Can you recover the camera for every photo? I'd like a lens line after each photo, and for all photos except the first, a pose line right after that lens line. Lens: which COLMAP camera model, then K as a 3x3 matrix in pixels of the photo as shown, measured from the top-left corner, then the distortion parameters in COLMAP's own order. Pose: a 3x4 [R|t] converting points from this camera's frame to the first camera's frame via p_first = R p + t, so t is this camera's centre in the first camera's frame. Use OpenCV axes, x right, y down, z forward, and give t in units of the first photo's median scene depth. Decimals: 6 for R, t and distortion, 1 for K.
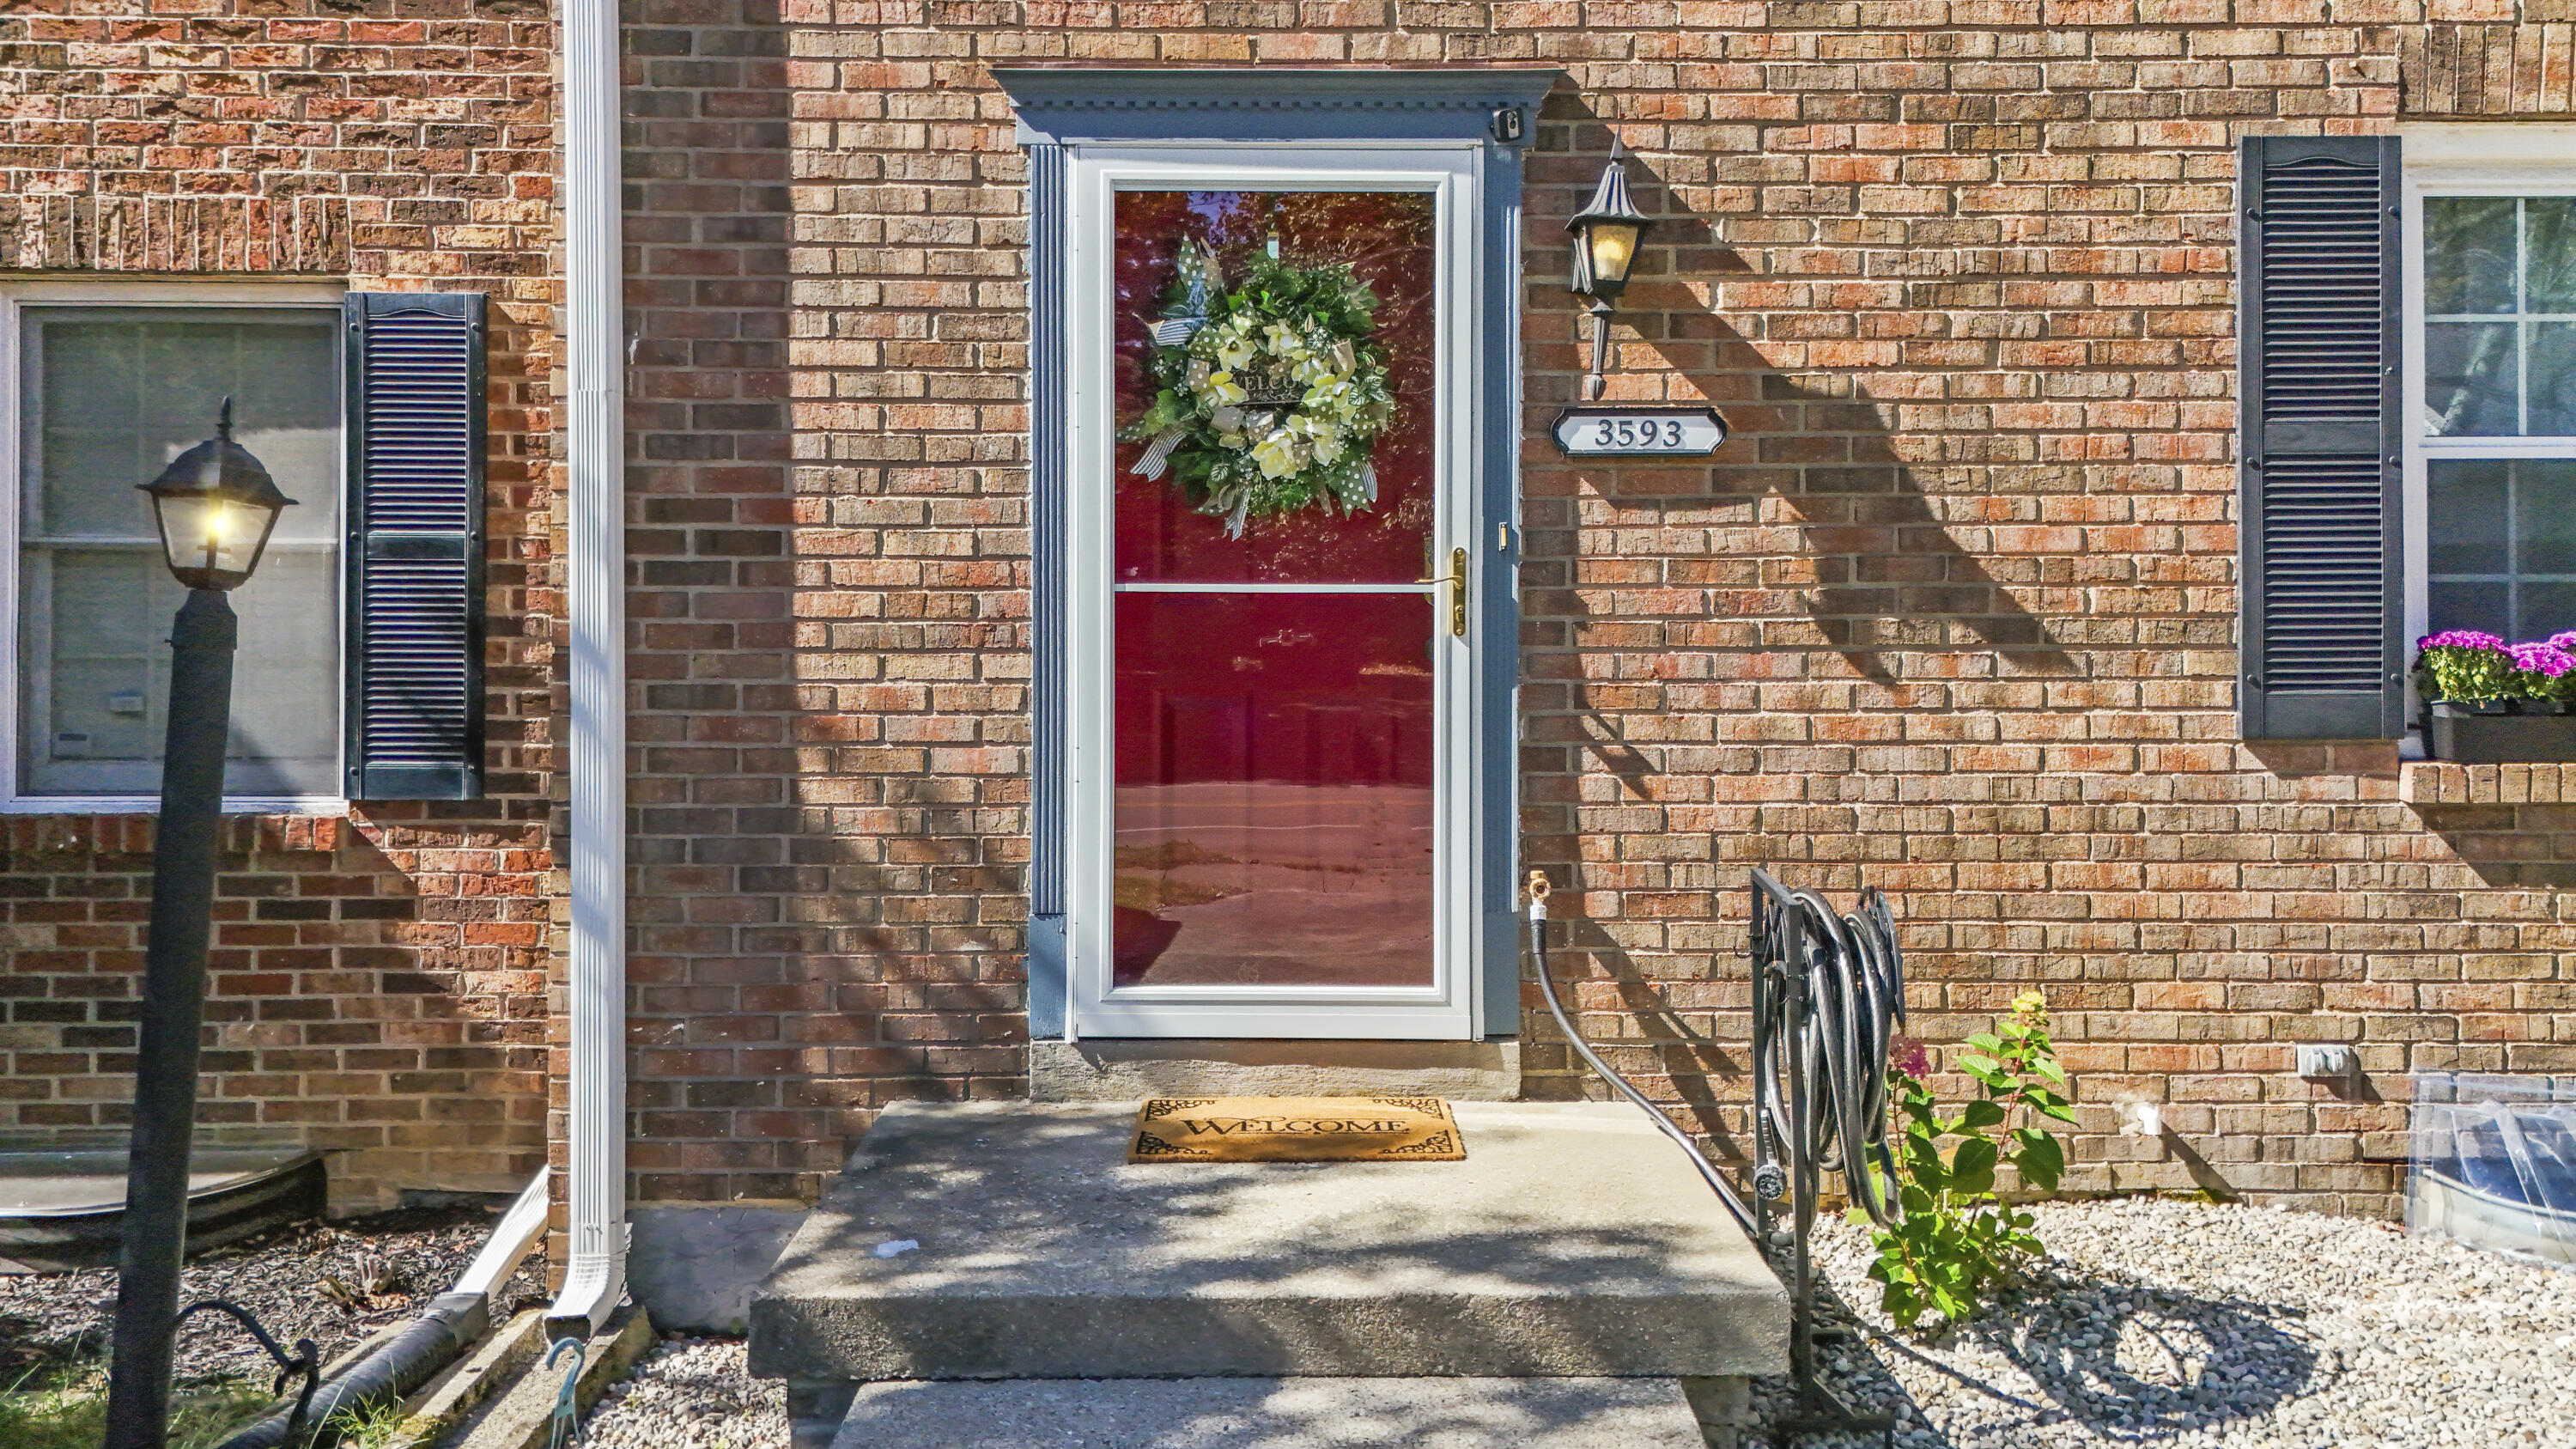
lens RADIAL K [[1922.5, 0, 1292.6], [0, 1922.5, 787.6], [0, 0, 1]] dist [0.088143, -0.109242]
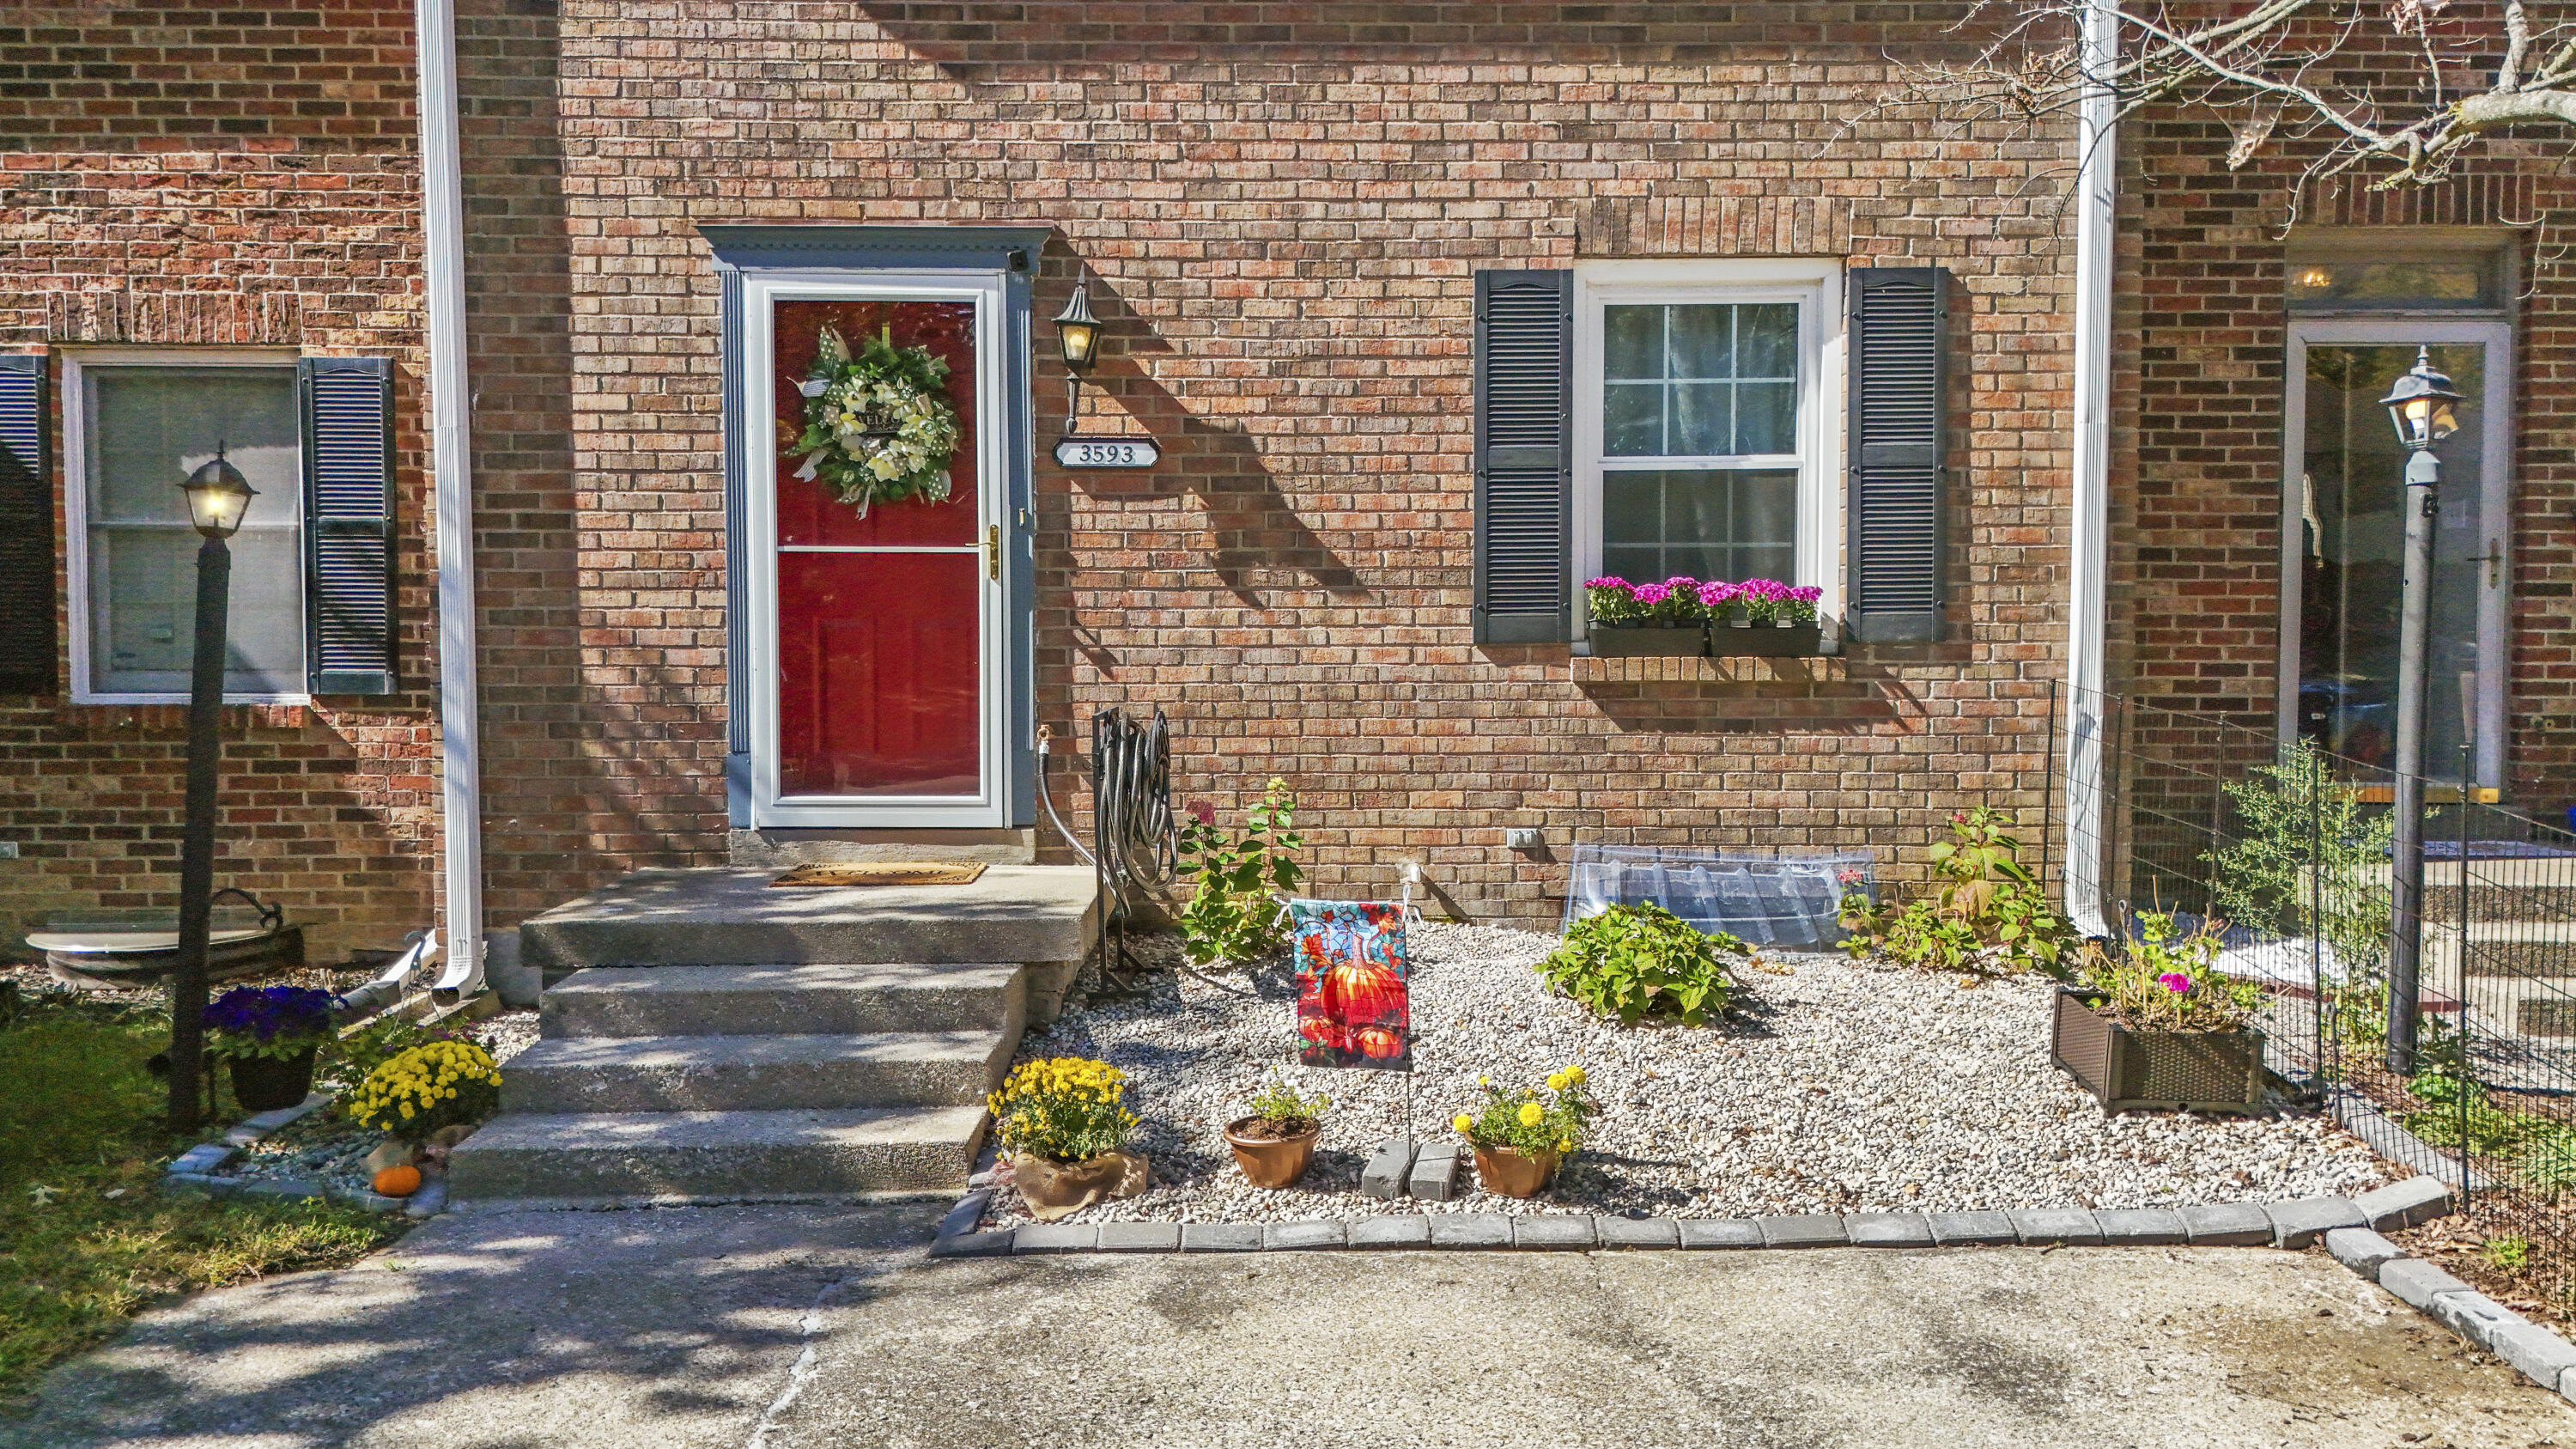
lens RADIAL K [[1854.4, 0, 1291.9], [0, 1854.4, 866.2], [0, 0, 1]] dist [0.079296, -0.095758]
pose [[0.999913, -0.004918, 0.012201, 0.312195], [0.004366, 0.998987, 0.044797, 0.091968], [-0.012409, -0.044740, 0.998922, -0.571576]]
